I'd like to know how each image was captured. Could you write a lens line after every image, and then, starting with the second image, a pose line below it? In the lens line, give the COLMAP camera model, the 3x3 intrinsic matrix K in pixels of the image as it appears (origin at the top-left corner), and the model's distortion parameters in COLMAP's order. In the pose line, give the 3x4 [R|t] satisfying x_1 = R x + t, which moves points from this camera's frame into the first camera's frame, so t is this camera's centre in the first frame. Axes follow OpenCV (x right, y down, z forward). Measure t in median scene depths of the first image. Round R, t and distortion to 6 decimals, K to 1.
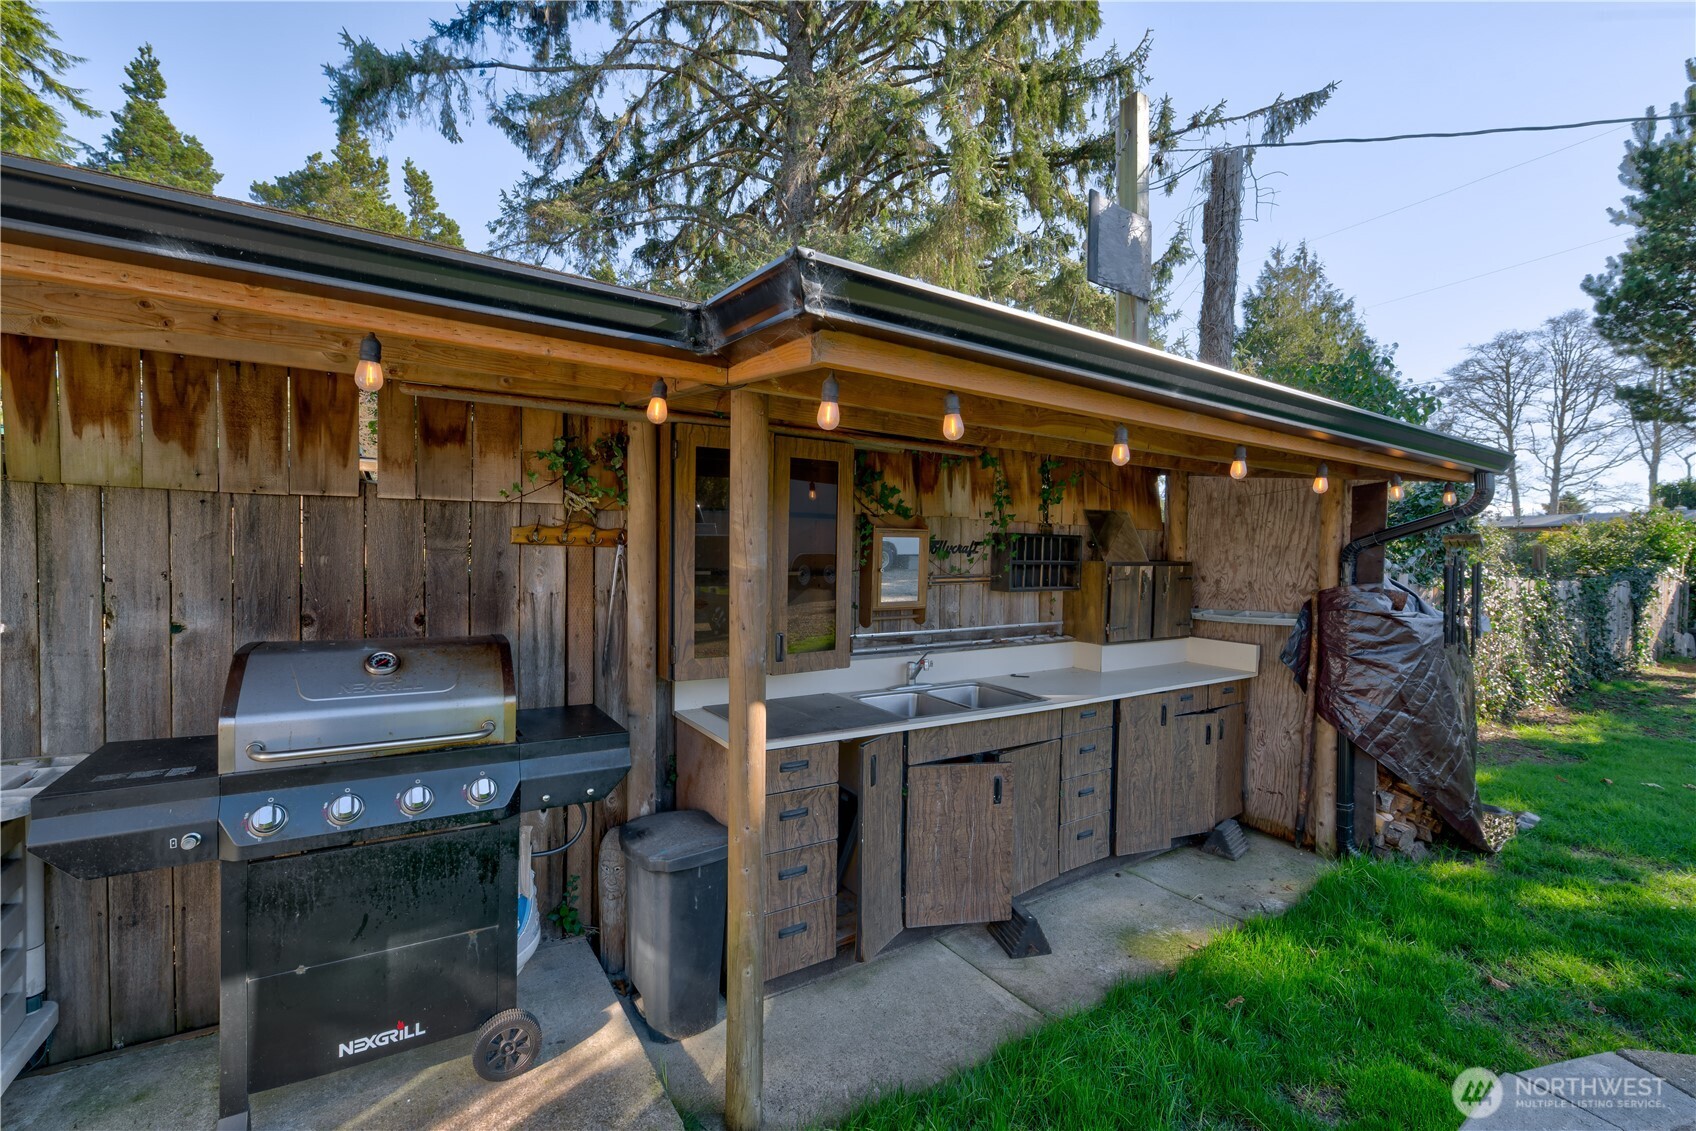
lens RADIAL K [[718.7, 0, 848.5], [0, 718.7, 566.7], [0, 0, 1]] dist [0.000210, 0.000181]
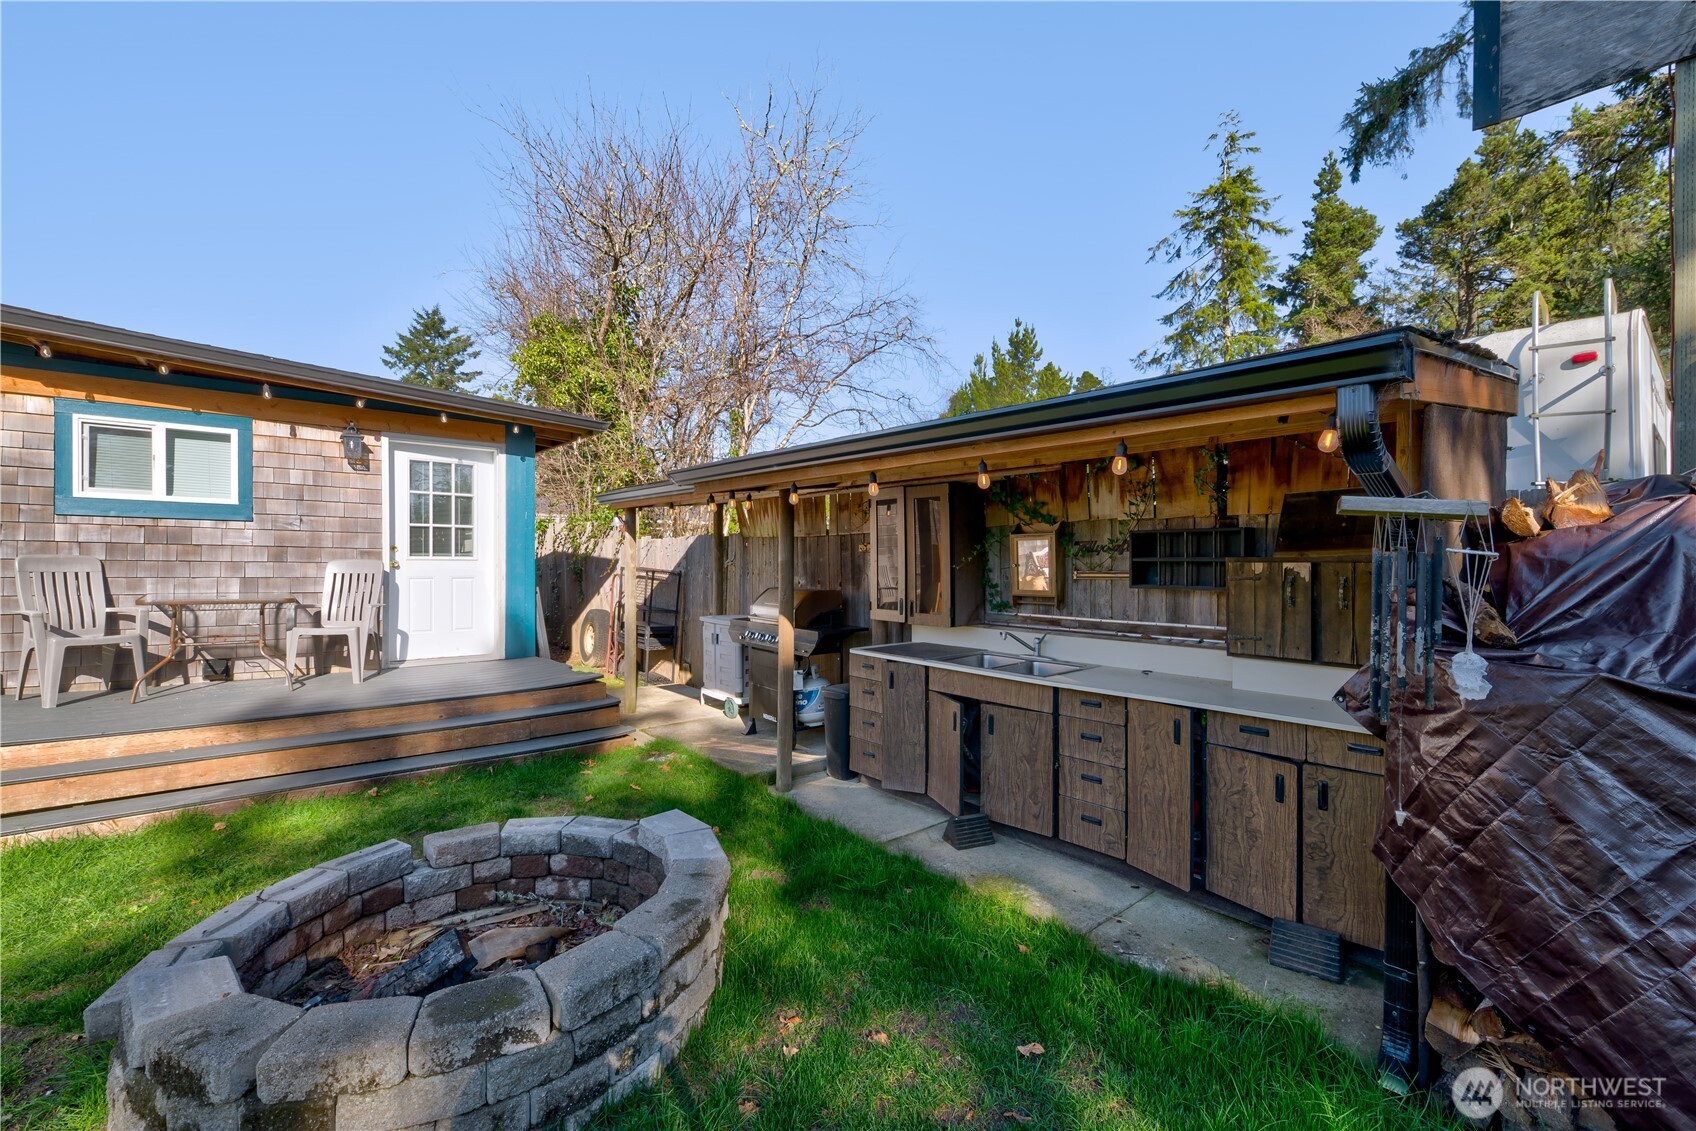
lens RADIAL K [[718.7, 0, 848.5], [0, 718.7, 566.7], [0, 0, 1]] dist [0.000210, 0.000181]
pose [[0.114965, -0.003883, -0.993362, 1.132246], [-0.016429, 0.999848, -0.005810, 0.015911], [0.993234, 0.016987, 0.114884, 0.450334]]
